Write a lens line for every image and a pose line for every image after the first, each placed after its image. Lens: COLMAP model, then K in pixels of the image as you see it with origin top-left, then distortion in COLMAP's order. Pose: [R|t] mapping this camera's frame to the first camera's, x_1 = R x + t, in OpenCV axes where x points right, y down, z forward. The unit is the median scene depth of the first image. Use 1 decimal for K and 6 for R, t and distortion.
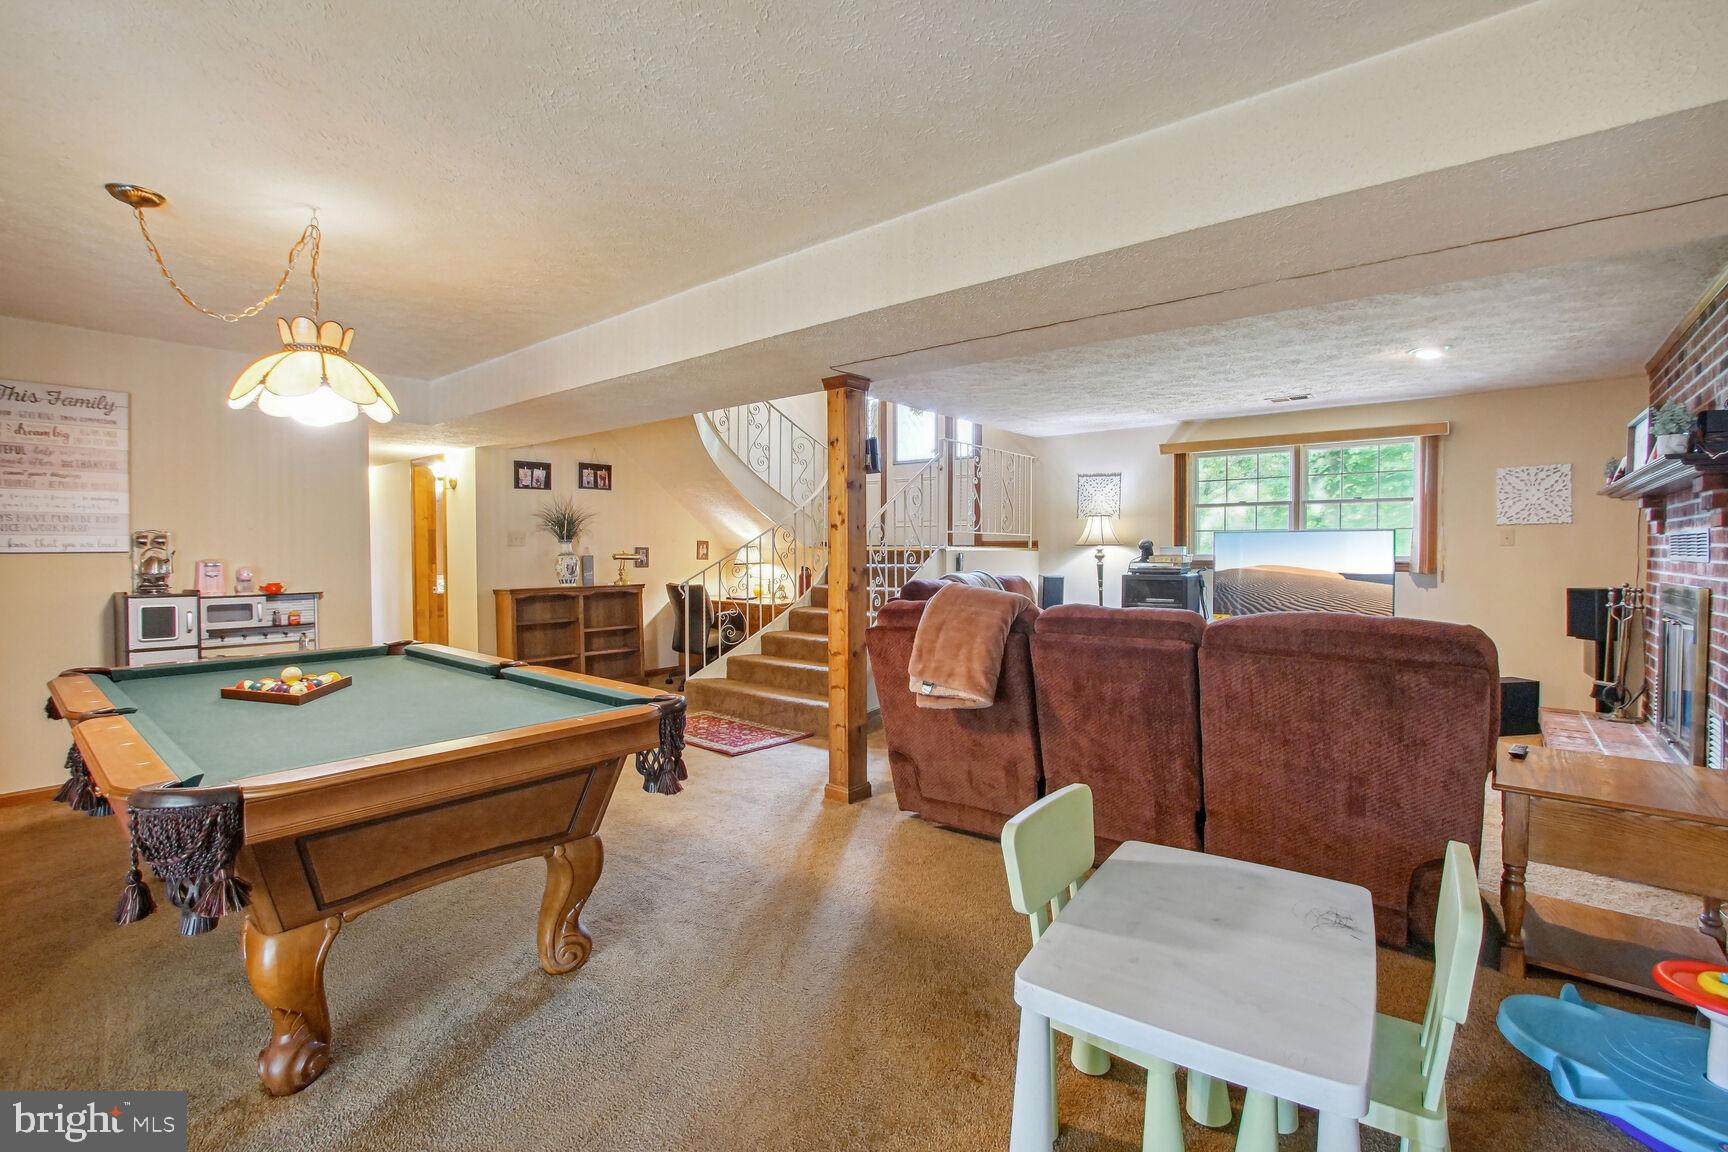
lens RADIAL K [[767.6, 0, 863.9], [0, 767.6, 558.0], [0, 0, 1]] dist [-0.017984, 0.001544]
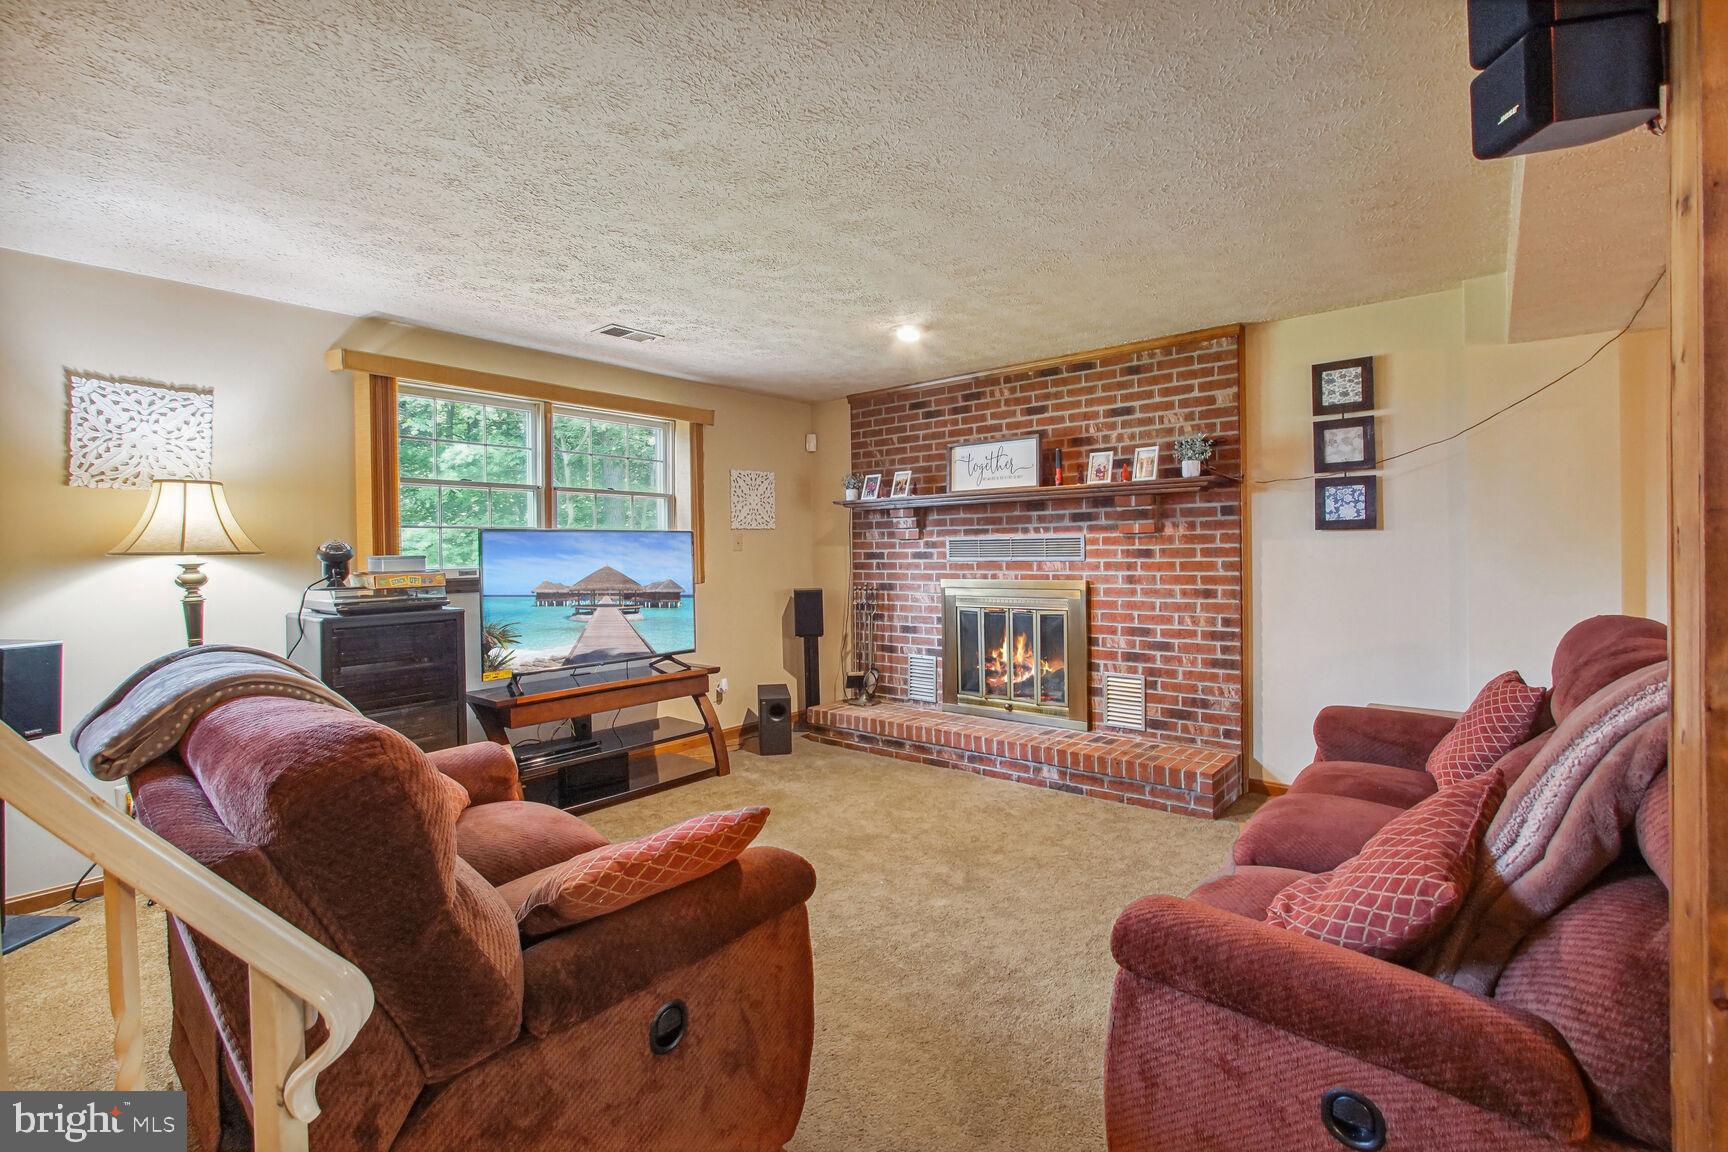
lens RADIAL K [[767.6, 0, 863.9], [0, 767.6, 558.0], [0, 0, 1]] dist [-0.017984, 0.001544]
pose [[0.002728, -0.009979, 0.999946, -0.122473], [0.023786, 0.999668, 0.009911, -0.012641], [-0.999713, 0.023758, 0.002964, 0.804117]]
